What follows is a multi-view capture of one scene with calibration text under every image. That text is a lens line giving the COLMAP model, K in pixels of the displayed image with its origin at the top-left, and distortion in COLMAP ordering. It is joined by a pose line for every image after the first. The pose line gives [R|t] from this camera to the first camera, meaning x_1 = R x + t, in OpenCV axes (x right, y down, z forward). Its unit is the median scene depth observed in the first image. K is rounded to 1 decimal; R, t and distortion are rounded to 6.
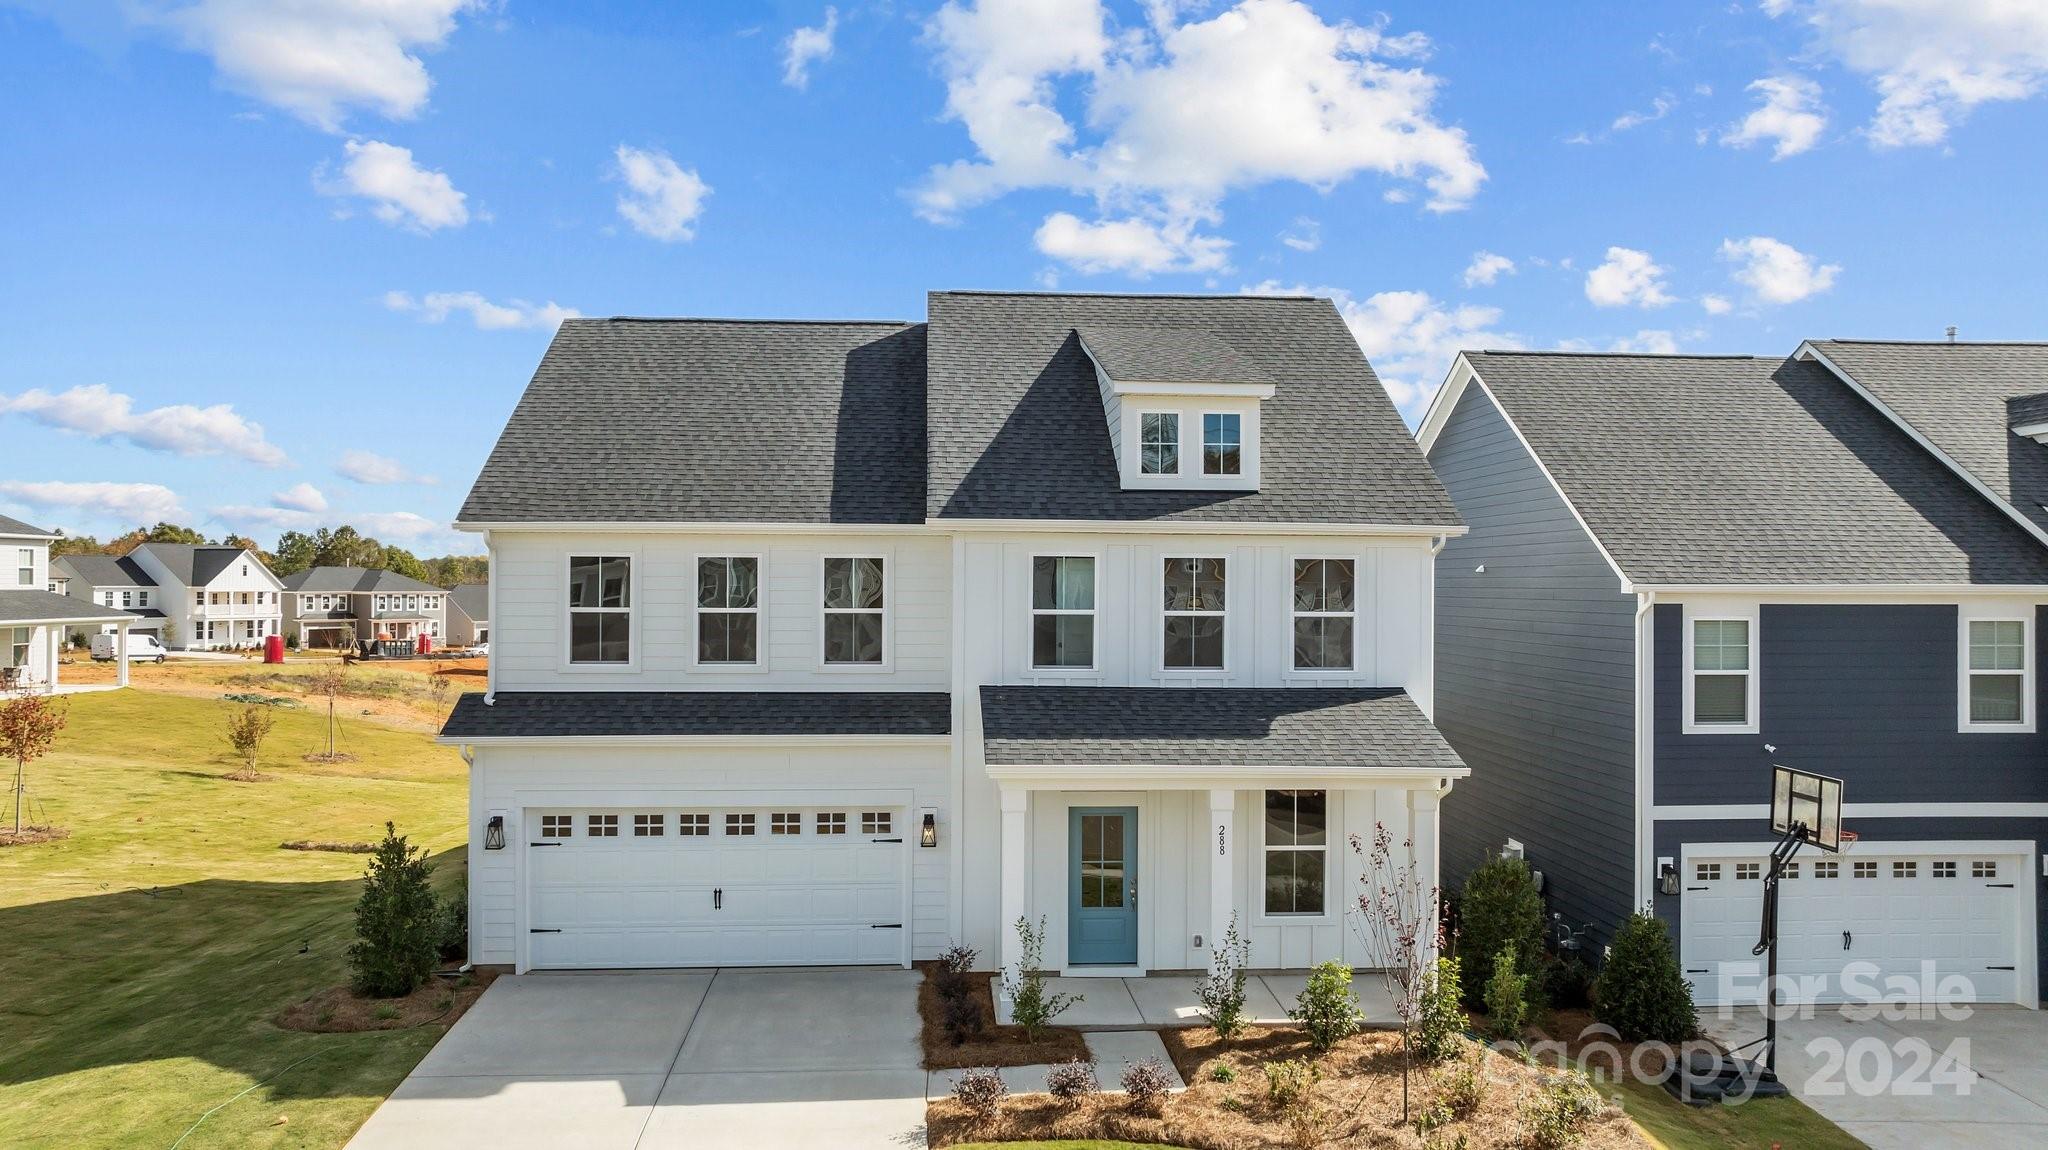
lens RADIAL K [[1431.4, 0, 1024.0], [0, 1431.4, 575.0], [0, 0, 1]] dist [-0.020829, 0.001873]
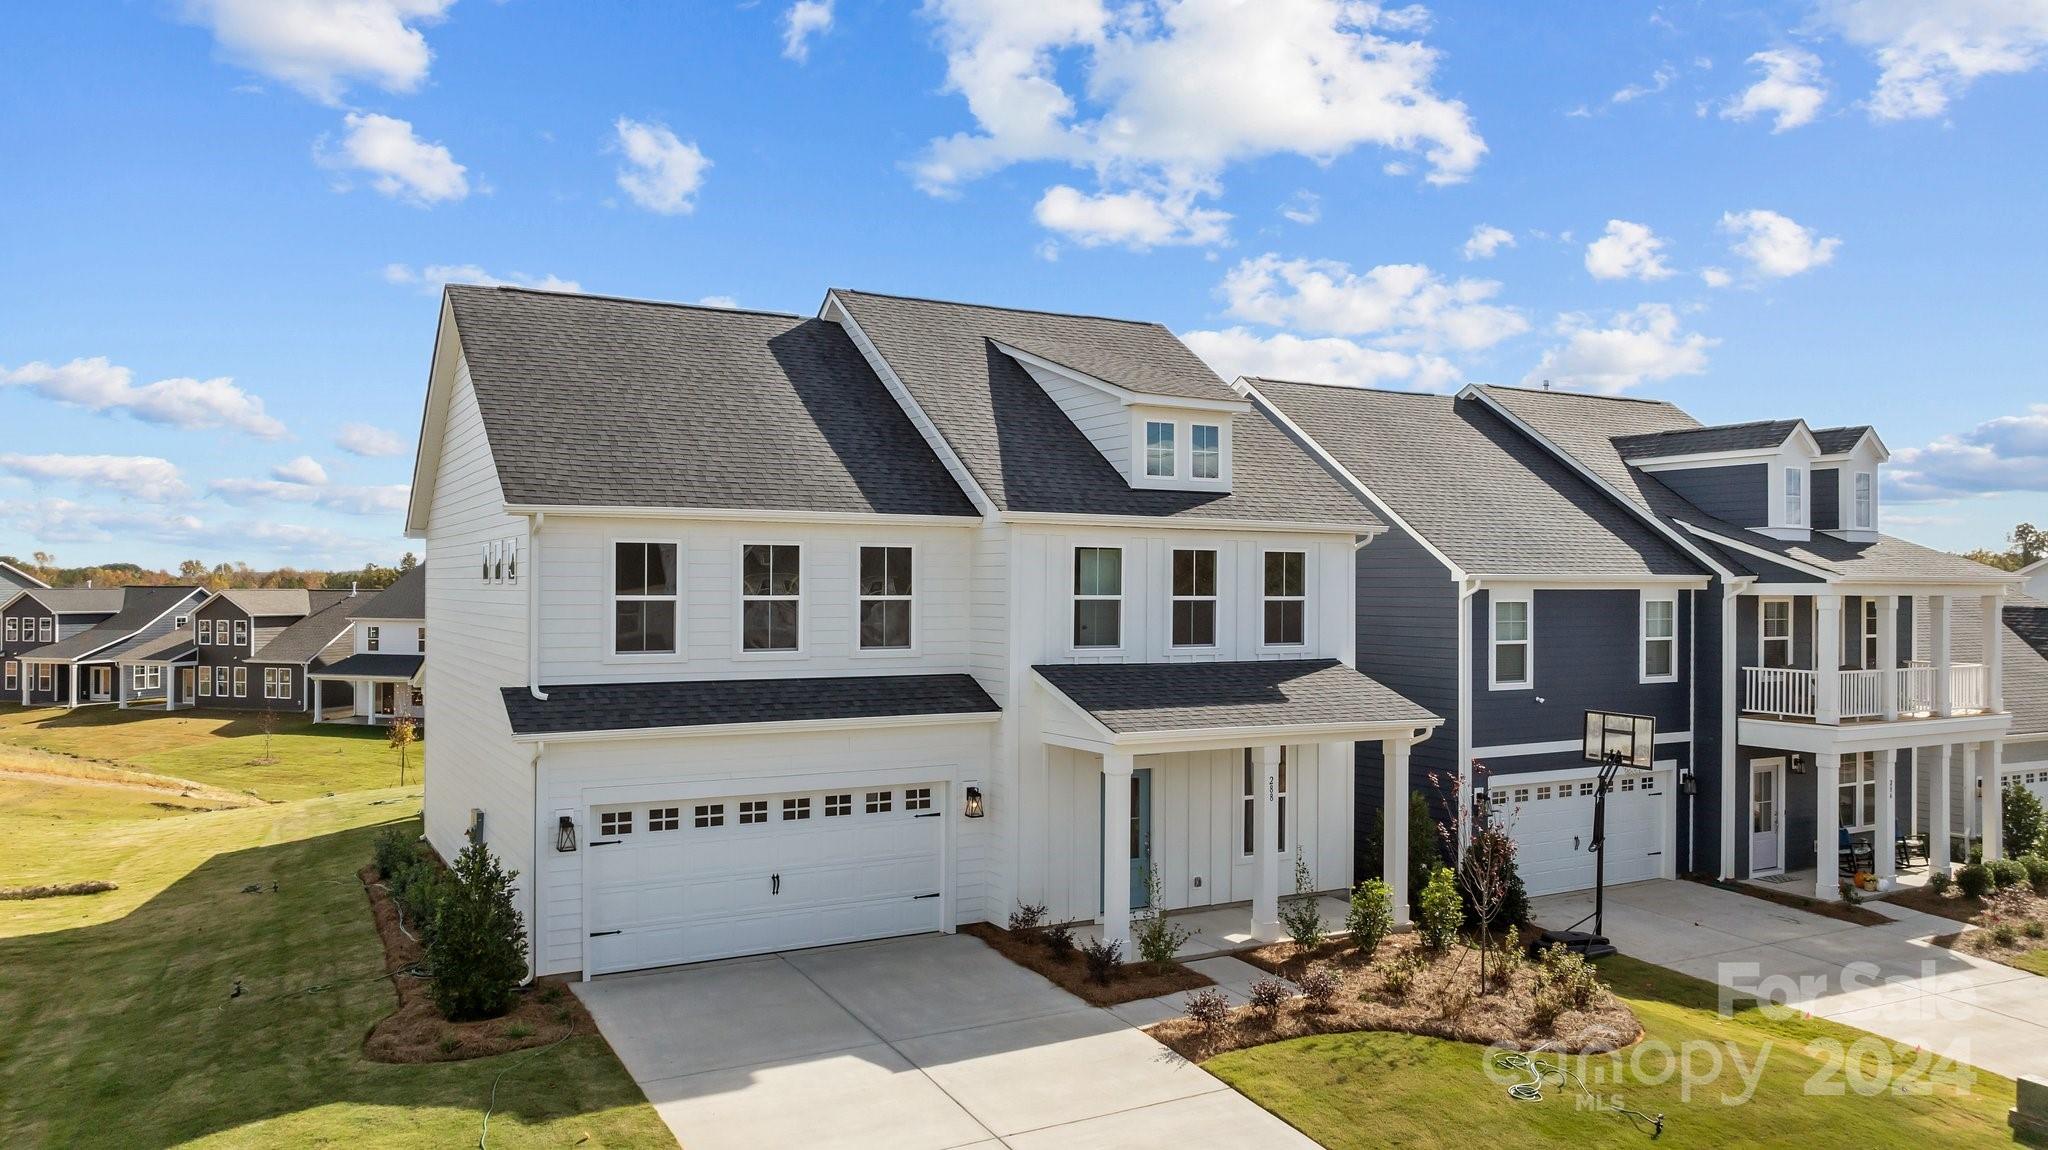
lens RADIAL K [[1431.4, 0, 1024.0], [0, 1431.4, 575.0], [0, 0, 1]] dist [-0.020829, 0.001873]
pose [[0.904741, 0.002081, 0.425957, -0.493213], [-0.003635, 0.999989, 0.002837, 0.005332], [-0.425947, -0.004116, 0.904739, 0.015931]]
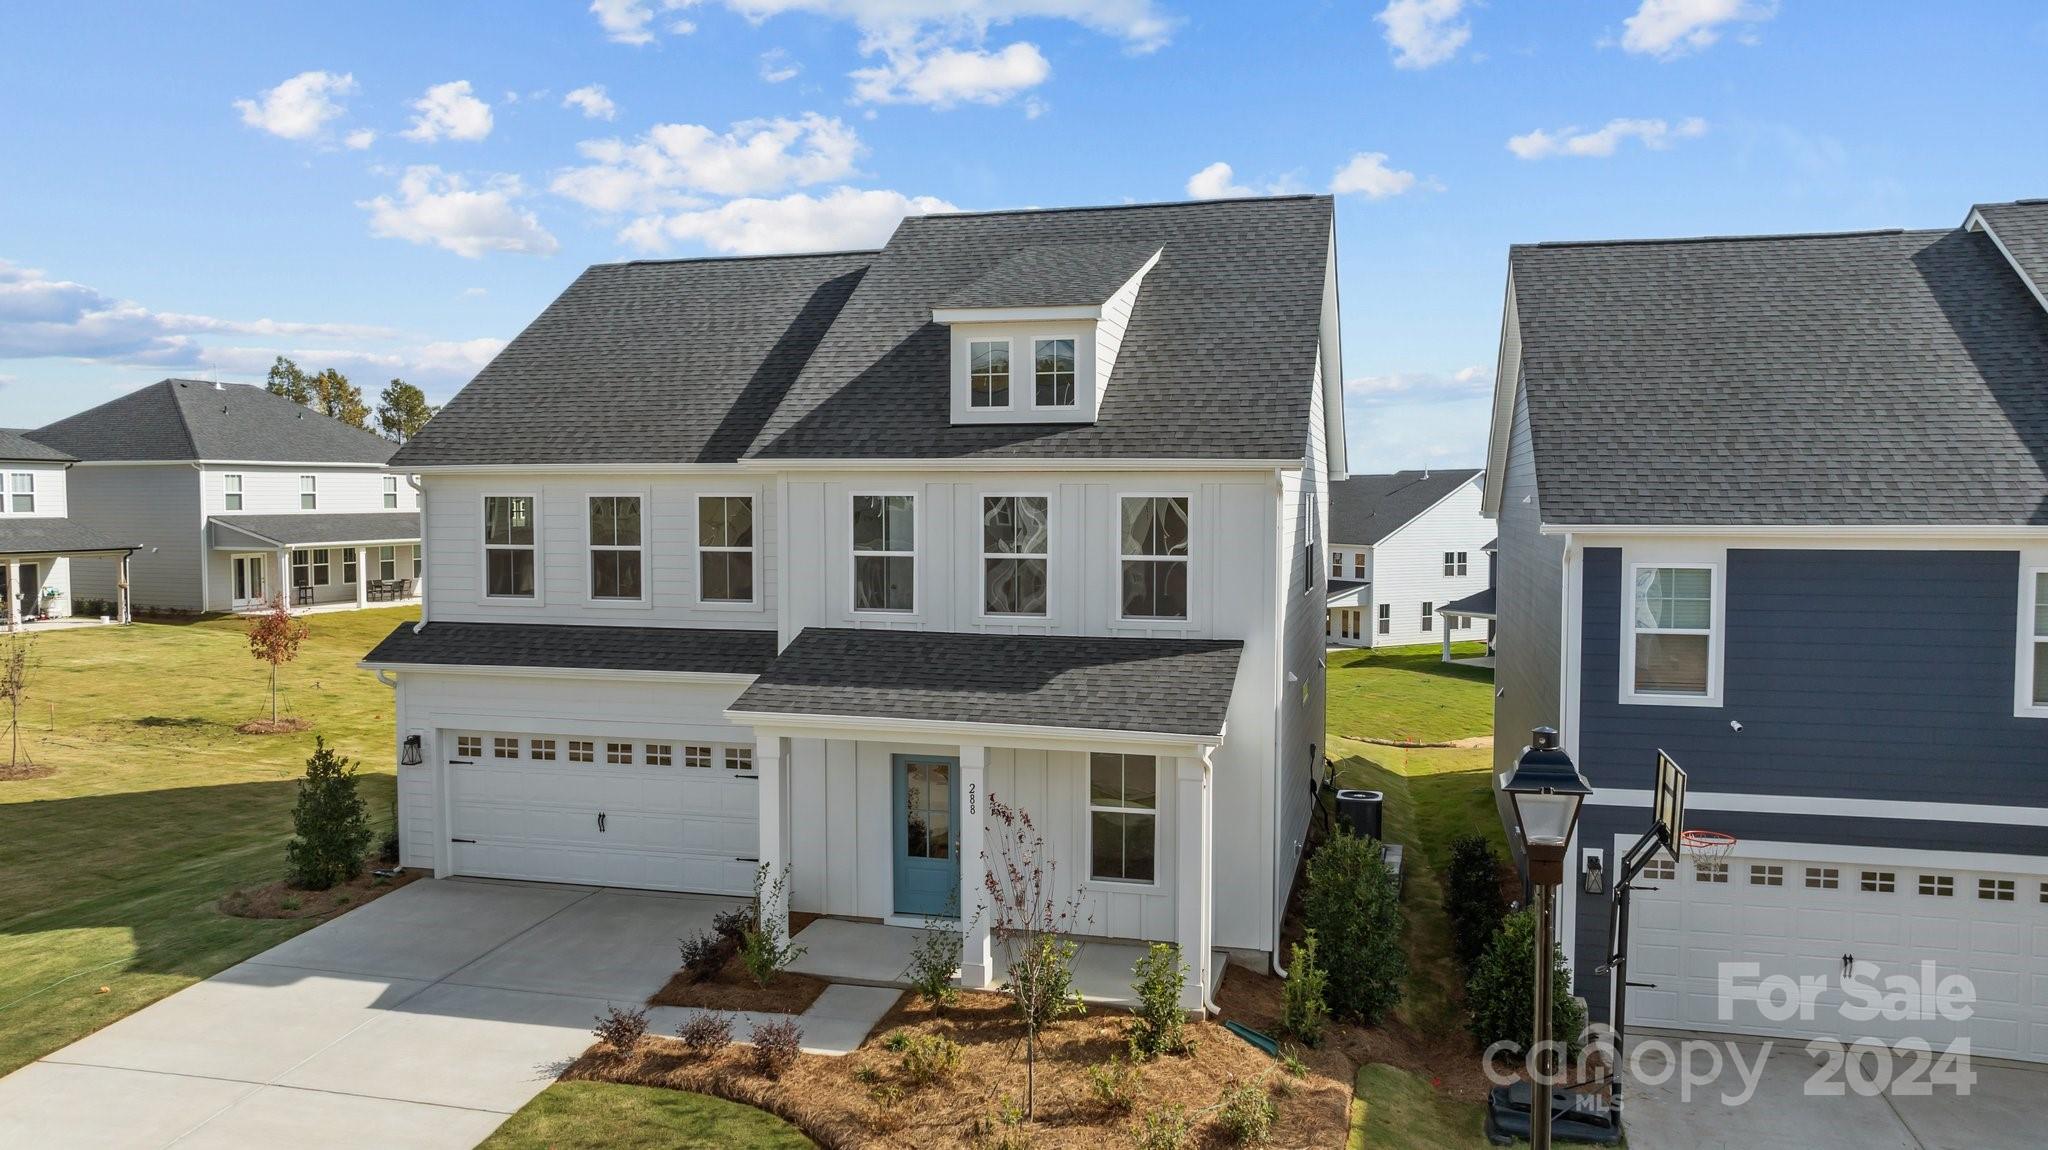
lens RADIAL K [[1453.7, 0, 1024.0], [0, 1453.7, 575.0], [0, 0, 1]] dist [-0.019228, 0.000307]
pose [[0.949178, 0.012833, -0.314478, 0.421833], [0.006601, 0.998137, 0.060655, -0.018492], [0.314670, -0.059648, 0.947325, 0.097326]]
